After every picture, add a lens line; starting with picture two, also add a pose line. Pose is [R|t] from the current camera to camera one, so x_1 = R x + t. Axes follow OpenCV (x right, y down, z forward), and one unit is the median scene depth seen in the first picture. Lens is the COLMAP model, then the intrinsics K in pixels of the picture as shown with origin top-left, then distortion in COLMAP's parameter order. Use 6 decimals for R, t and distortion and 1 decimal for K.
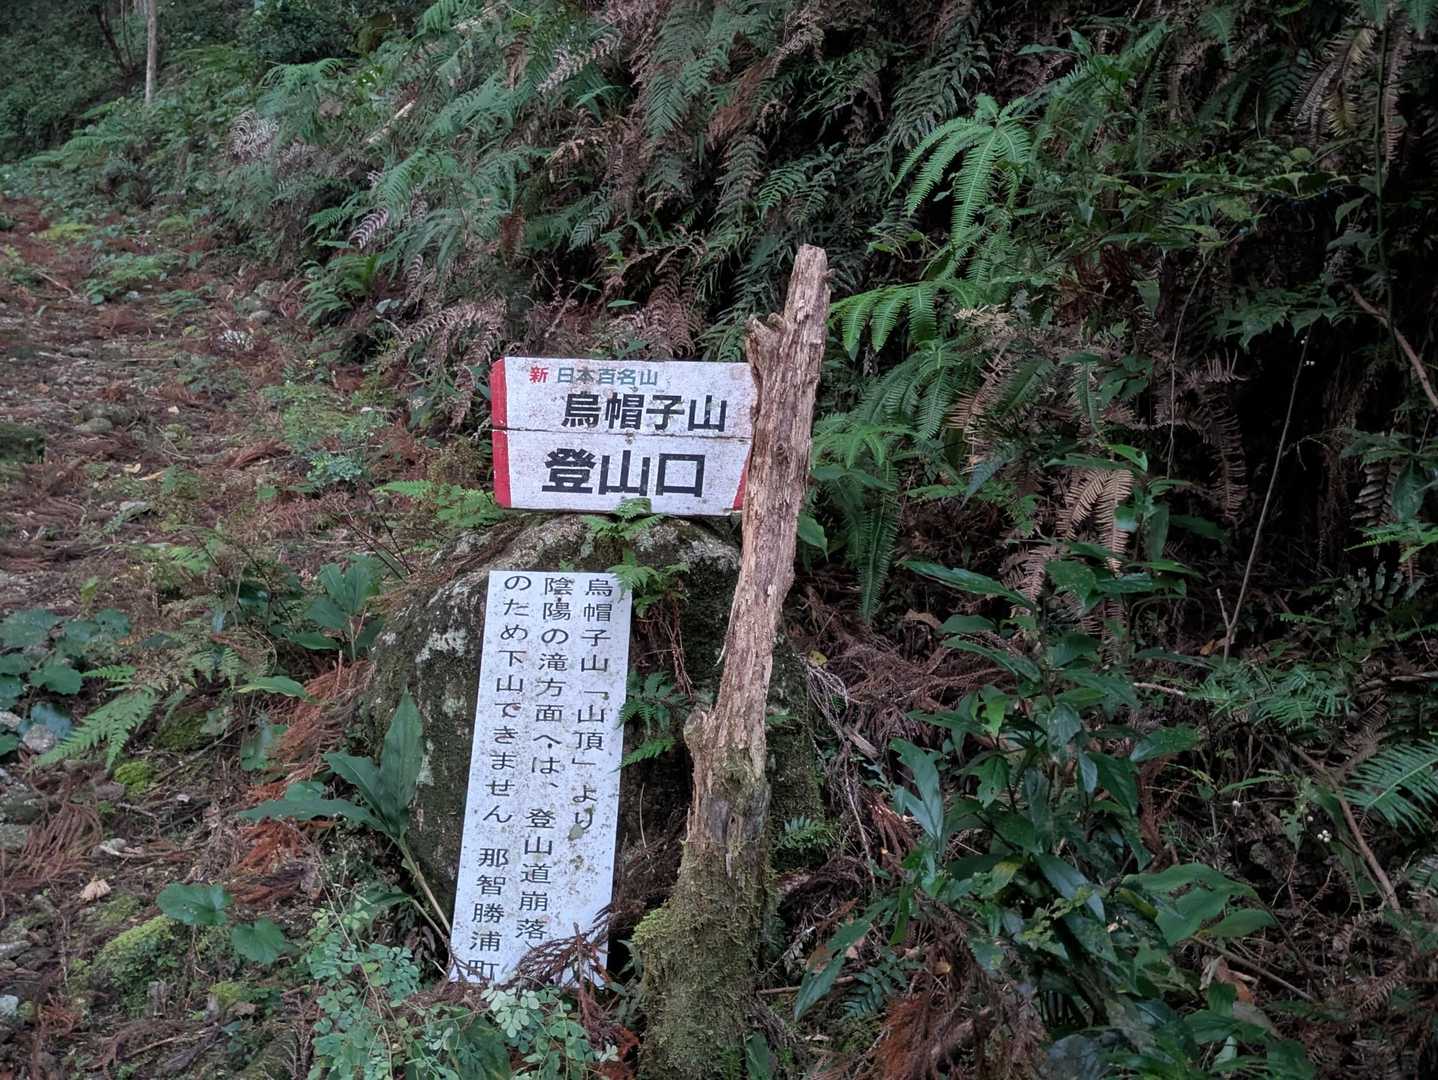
lens RADIAL K [[1475.6, 0, 687.4], [0, 1475.6, 514.8], [0, 0, 1]] dist [0.074627, -0.116571]
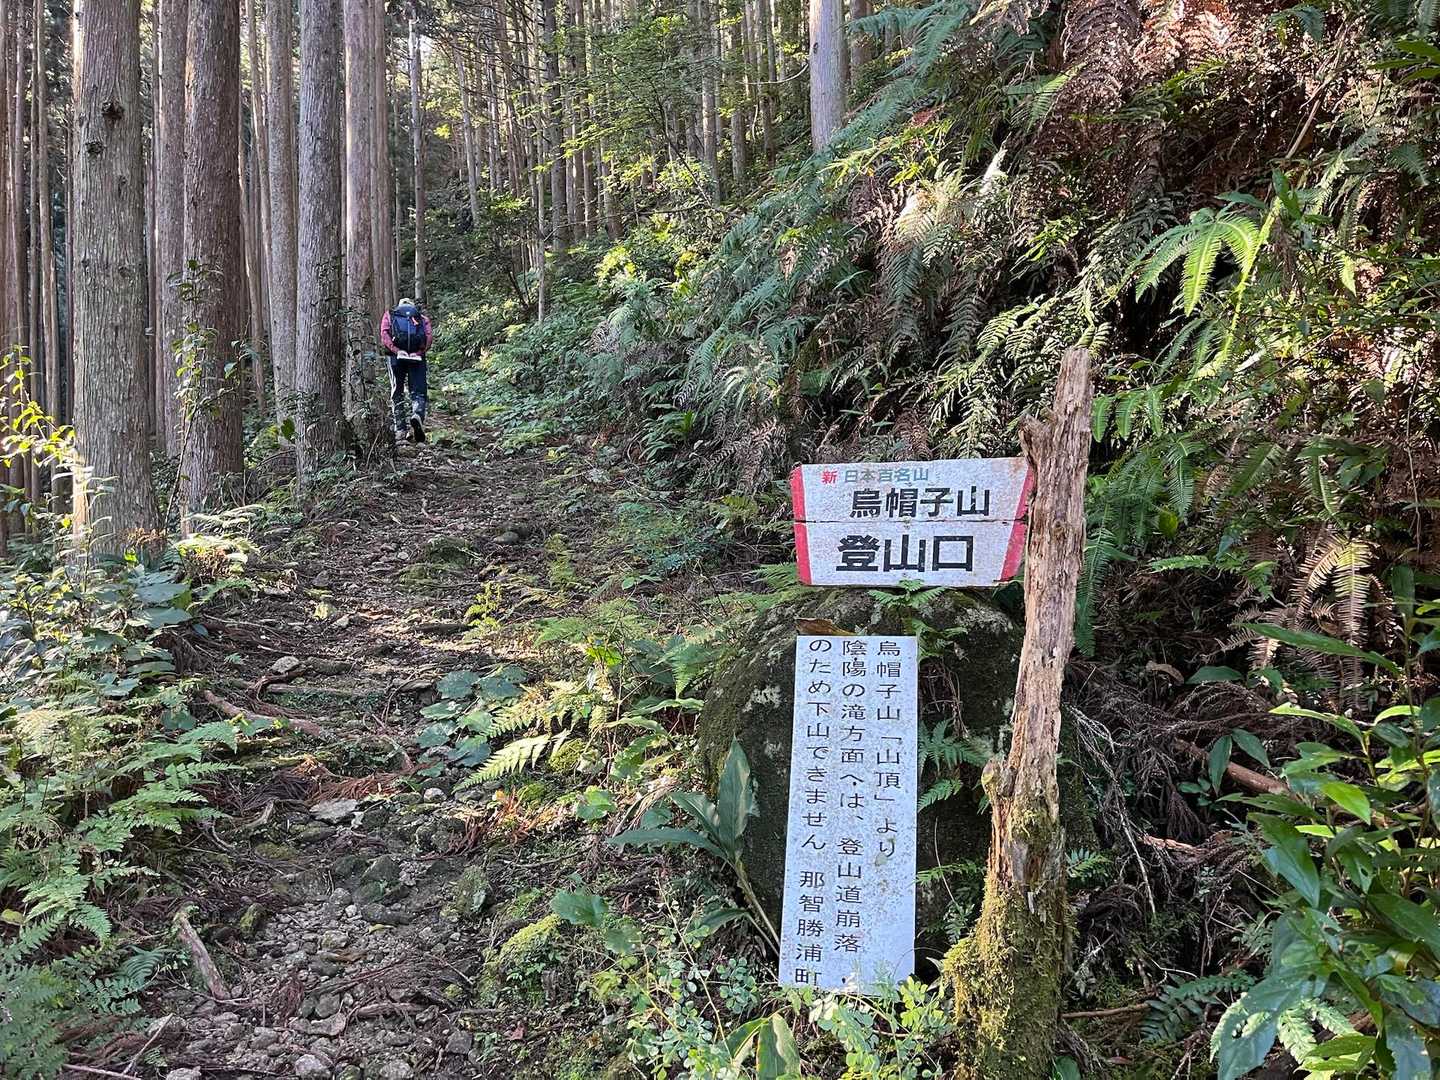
lens RADIAL K [[1040.2, 0, 720.0], [0, 1040.2, 540.0], [0, 0, 1]] dist [0.077419, -0.089074]
pose [[0.982913, -0.038917, -0.179910, -0.037099], [0.030624, 0.998346, -0.048648, -0.002373], [0.181506, 0.042308, 0.982479, 0.131974]]
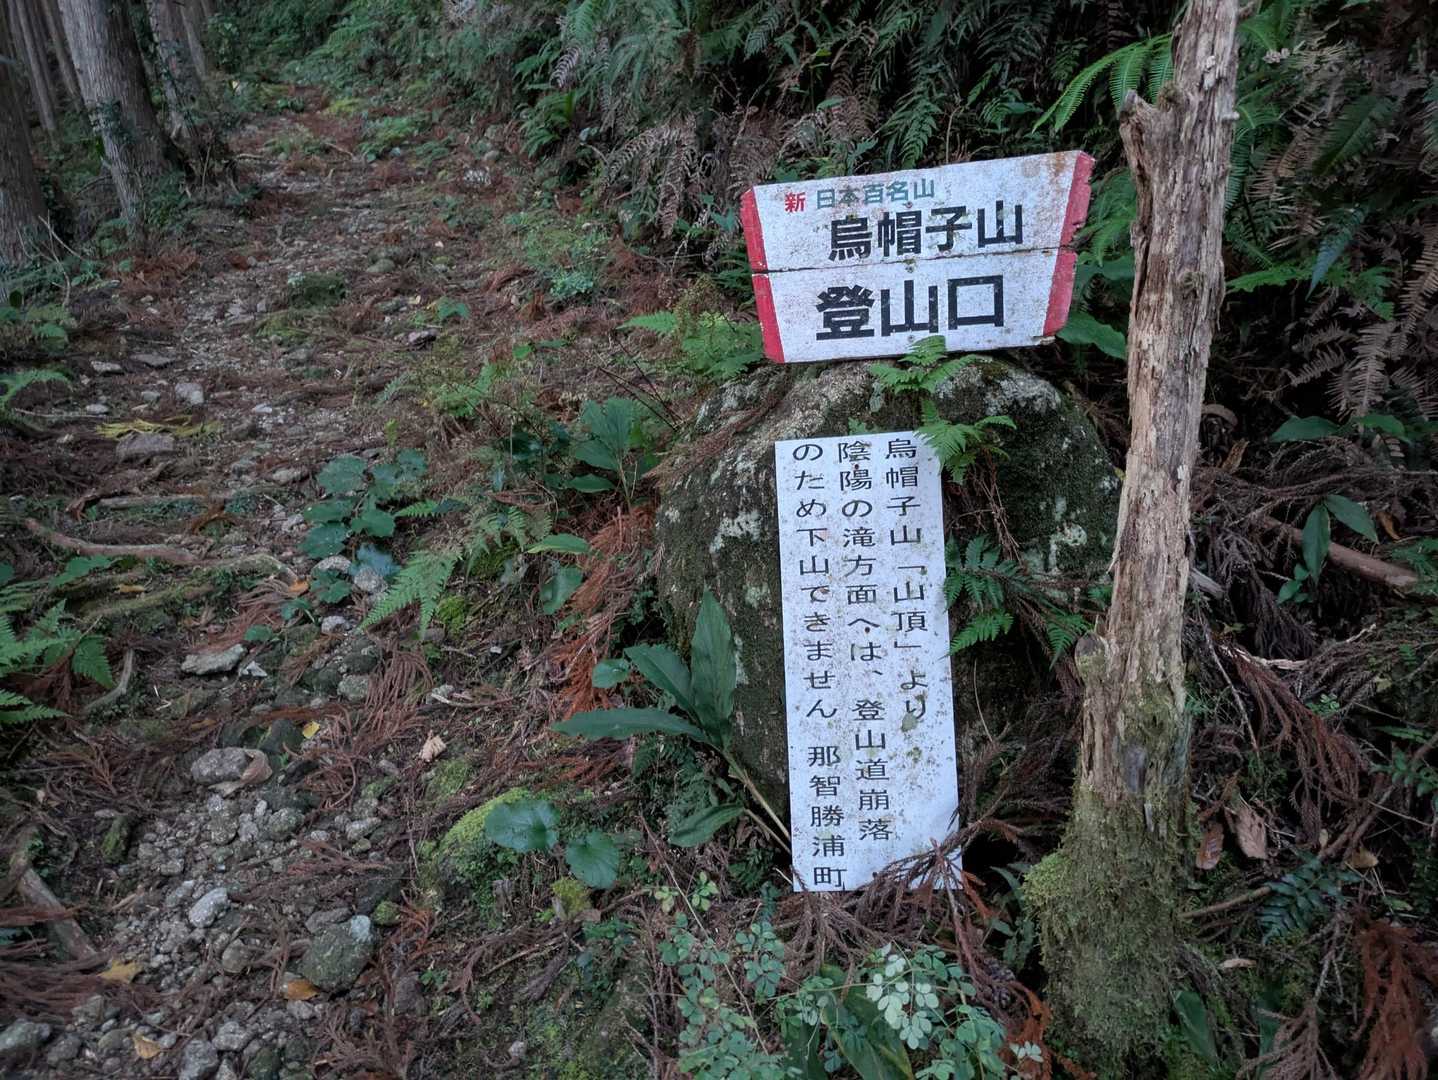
lens RADIAL K [[1059.1, 0, 740.4], [0, 1059.1, 545.1], [0, 0, 1]] dist [0.071929, -0.092161]
pose [[0.989502, -0.098101, -0.106122, -0.088504], [0.121333, 0.962843, 0.241271, -0.057323], [0.078510, -0.251614, 0.964638, 0.345272]]
